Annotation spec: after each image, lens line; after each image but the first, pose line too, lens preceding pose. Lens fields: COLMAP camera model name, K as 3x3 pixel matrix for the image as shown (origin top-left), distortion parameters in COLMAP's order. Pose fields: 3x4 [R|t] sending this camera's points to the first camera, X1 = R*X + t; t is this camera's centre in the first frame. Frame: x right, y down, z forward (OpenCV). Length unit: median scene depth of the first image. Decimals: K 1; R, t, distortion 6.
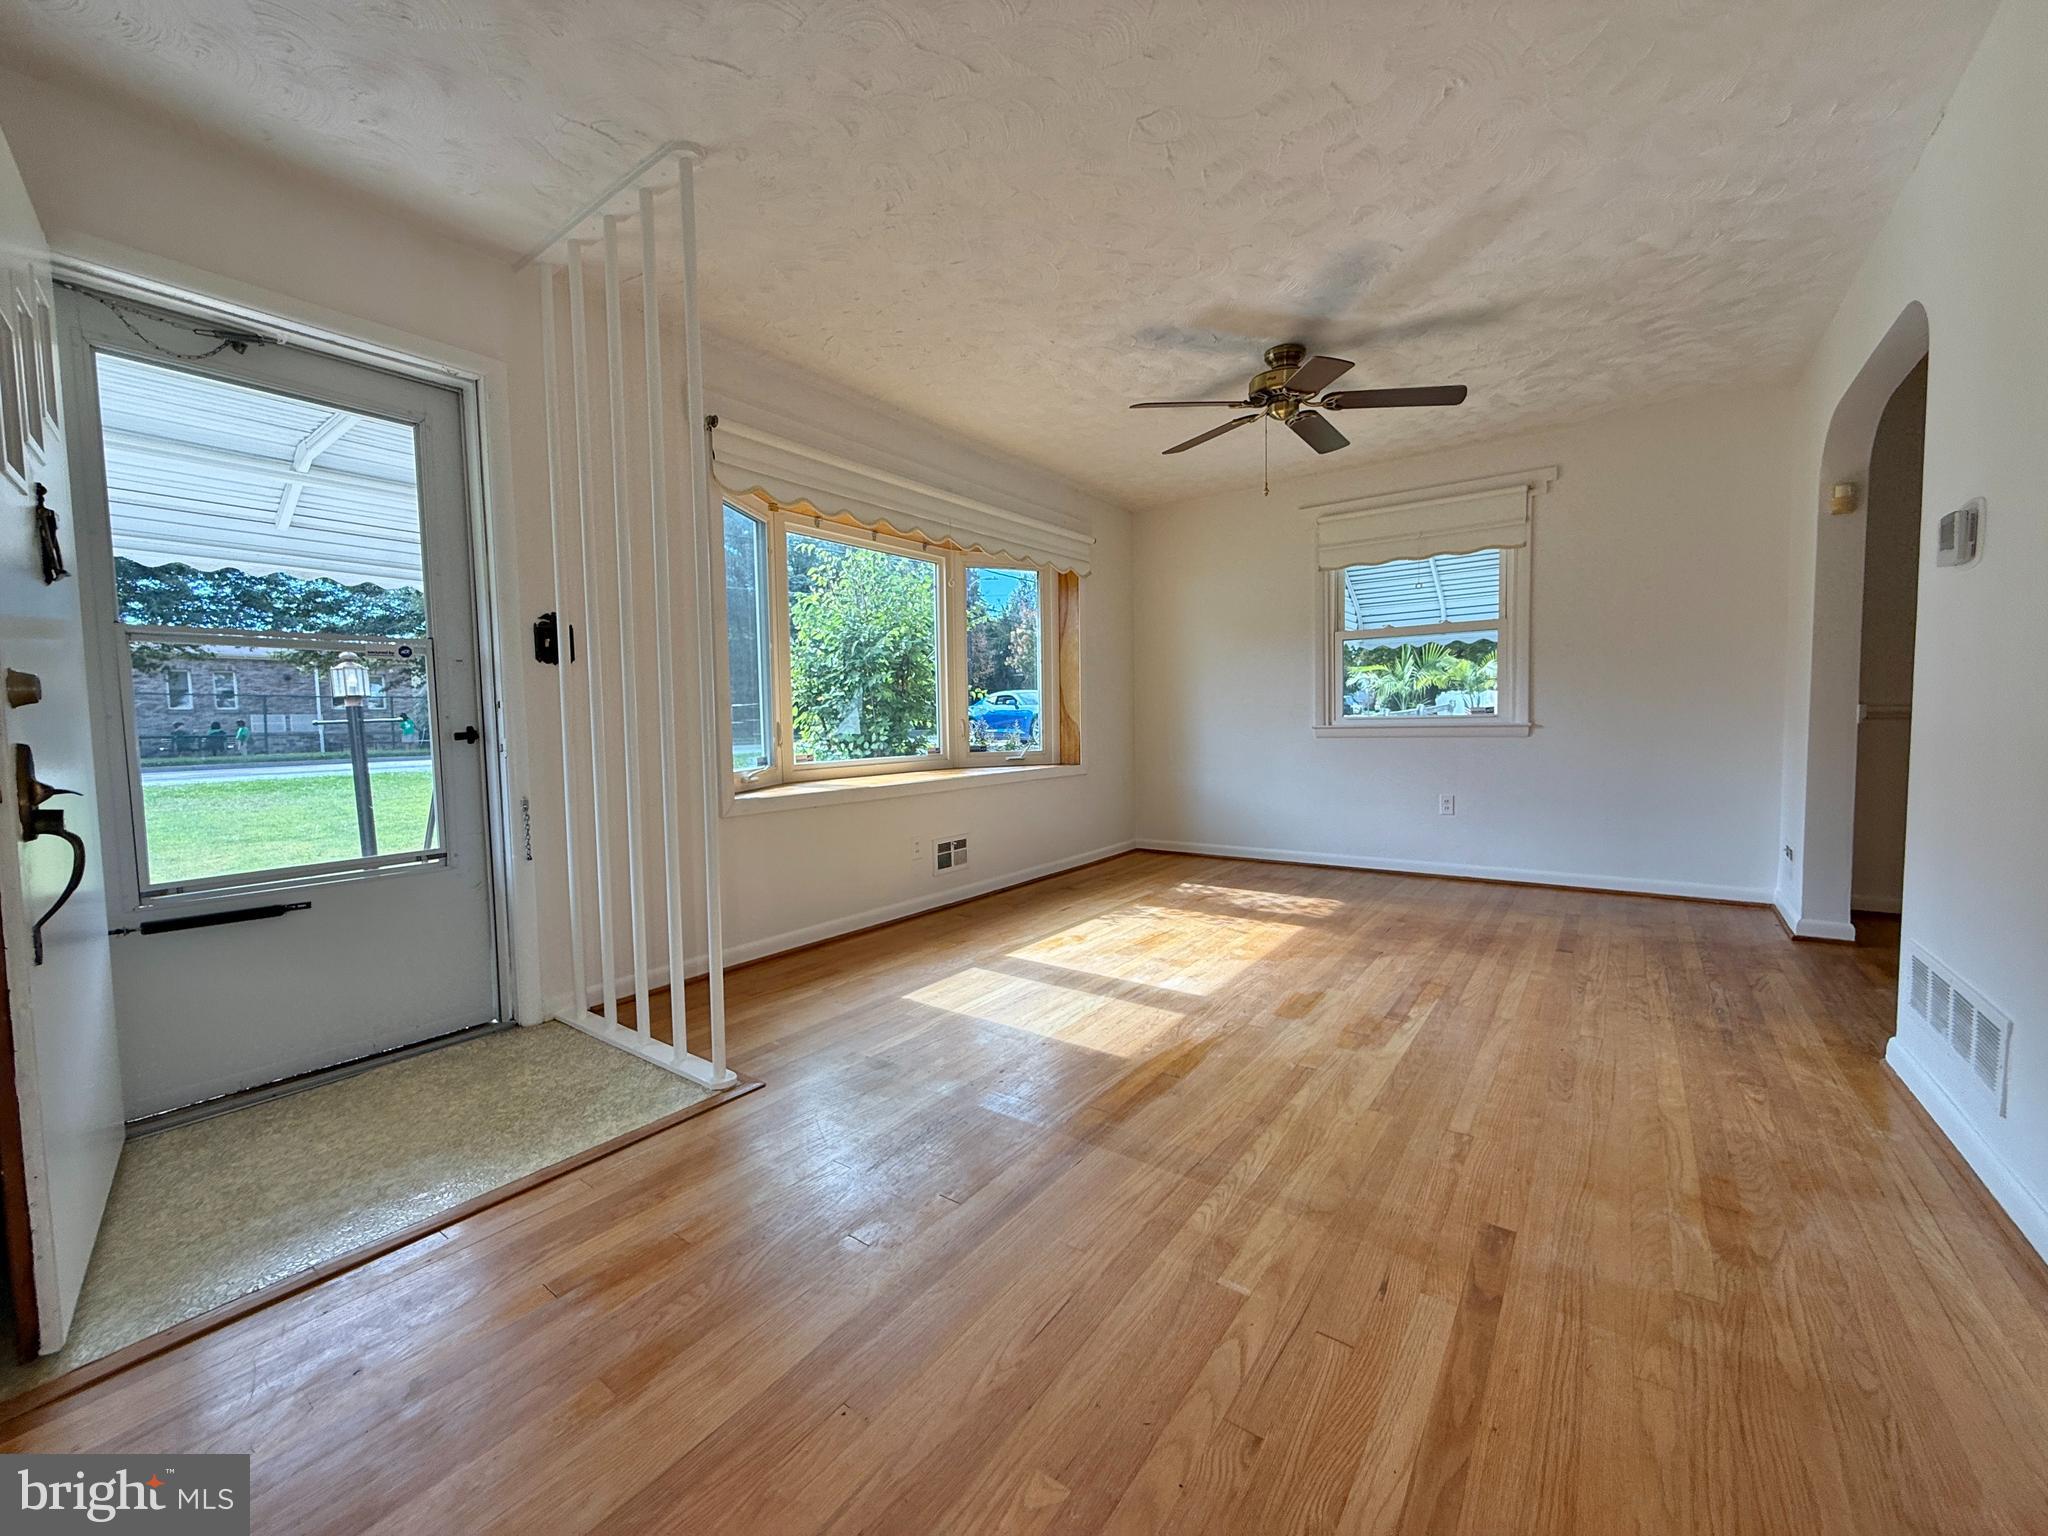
lens RADIAL K [[816.3, 0, 1021.1], [0, 816.3, 765.7], [0, 0, 1]] dist [-0.004271, -0.000385]
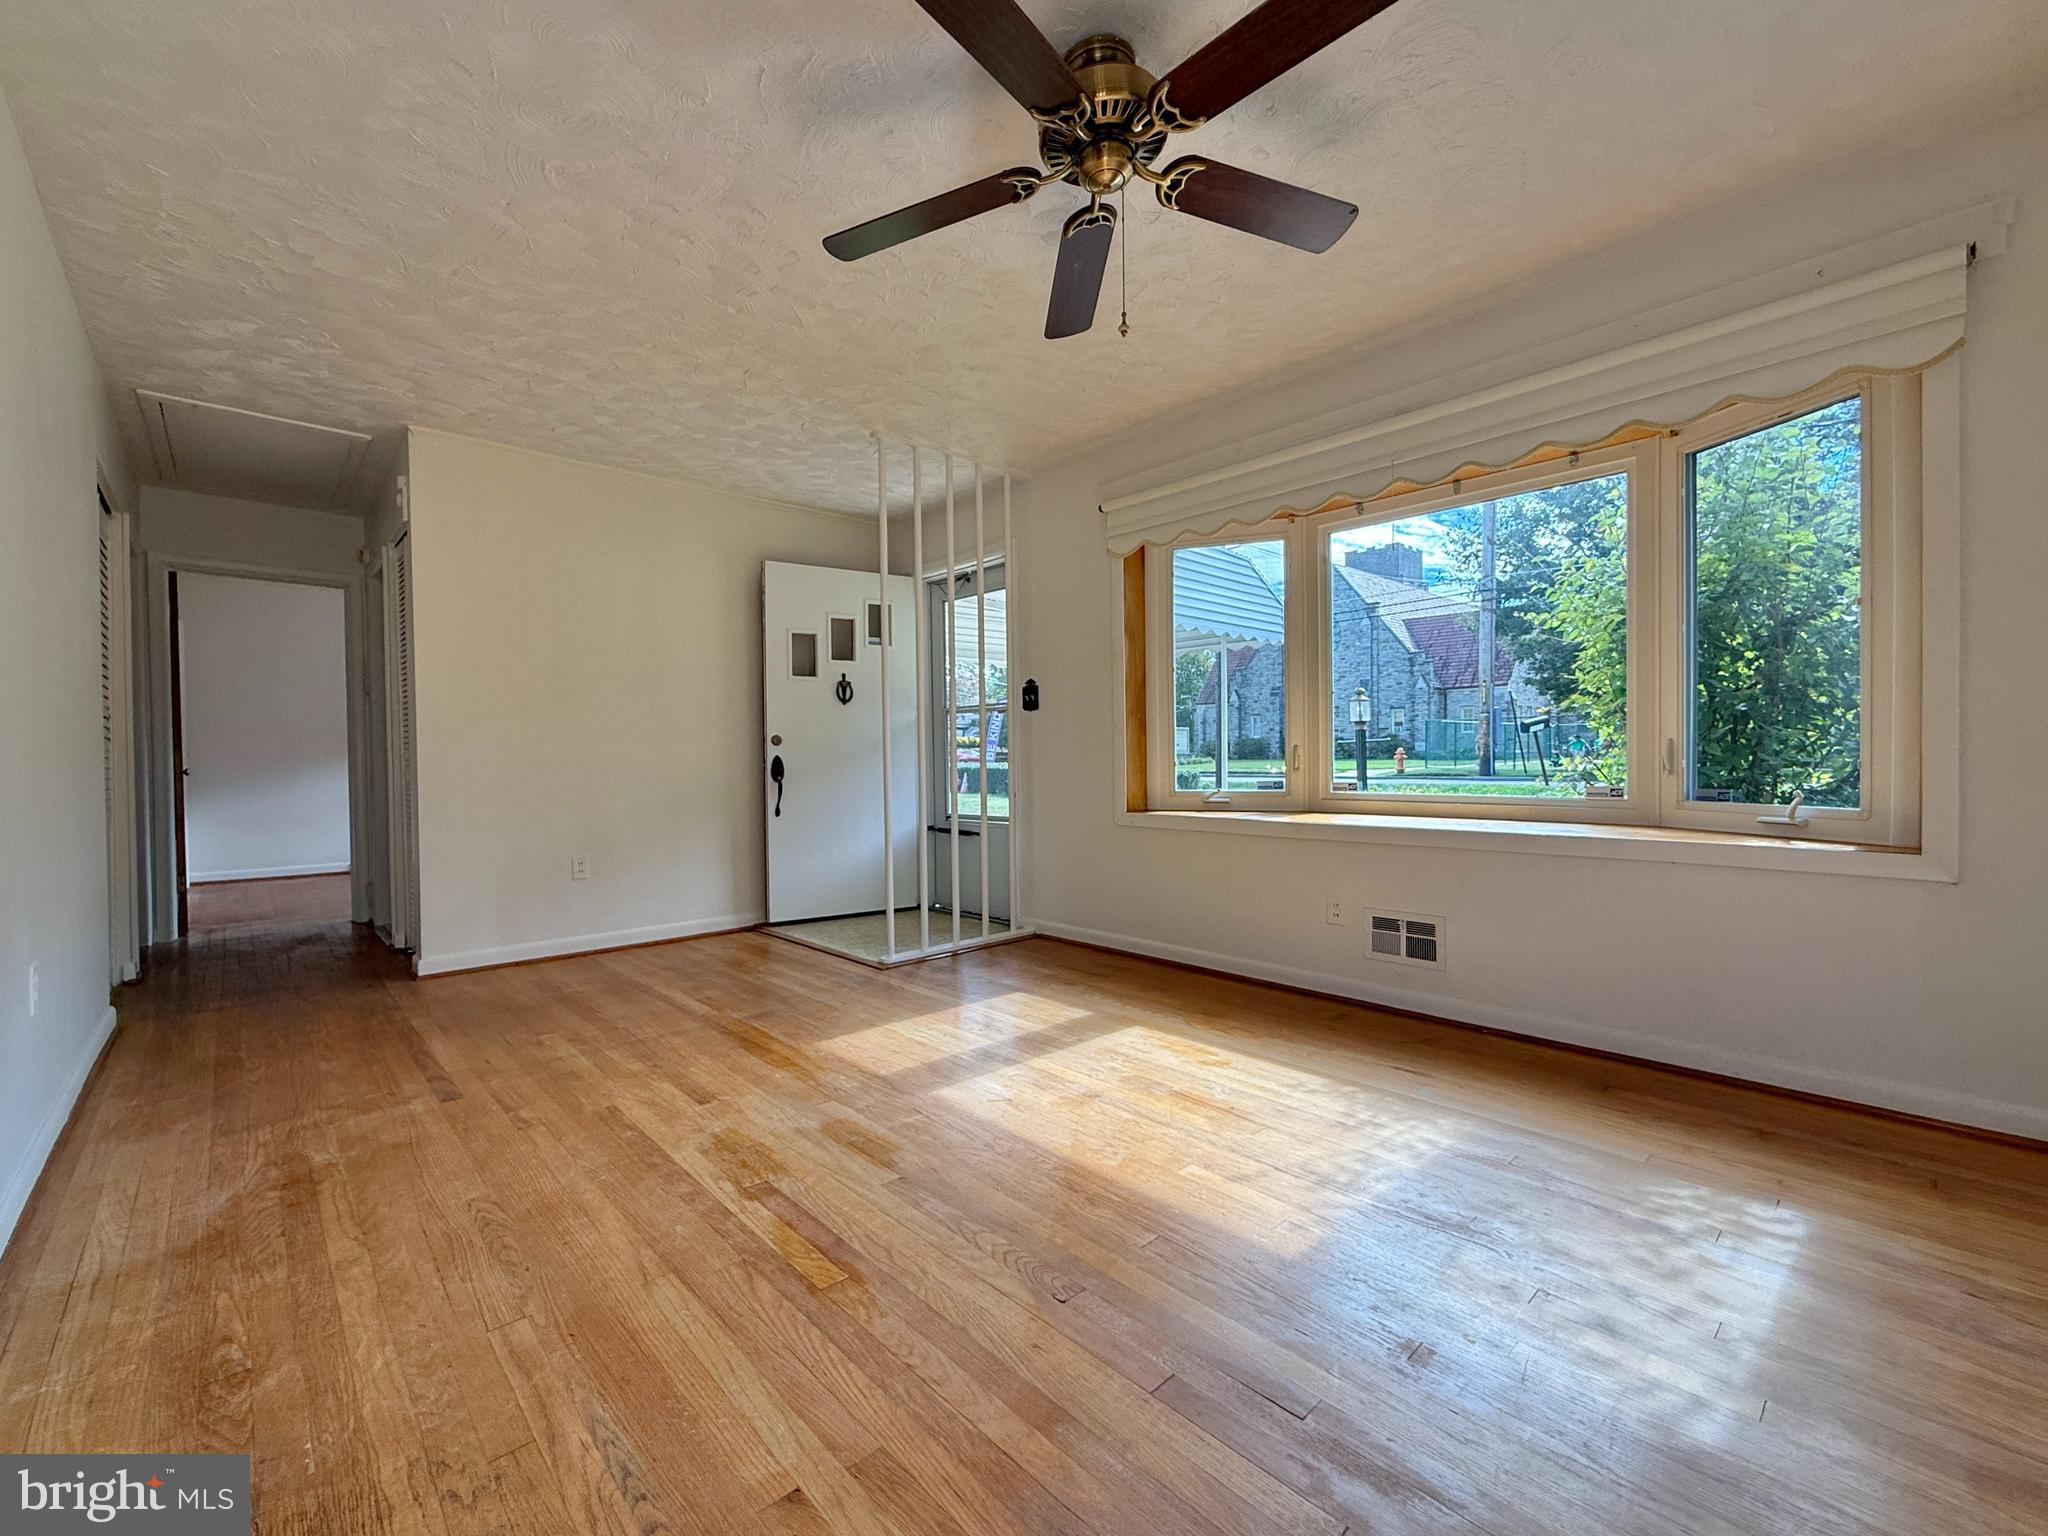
lens RADIAL K [[849.4, 0, 1021.7], [0, 849.4, 771.9], [0, 0, 1]] dist [0.002696, -0.000044]
pose [[-0.185191, 0.038448, -0.981950, 1.036132], [-0.040767, 0.998074, 0.046768, -0.080715], [0.981857, 0.048692, -0.183267, 1.242586]]
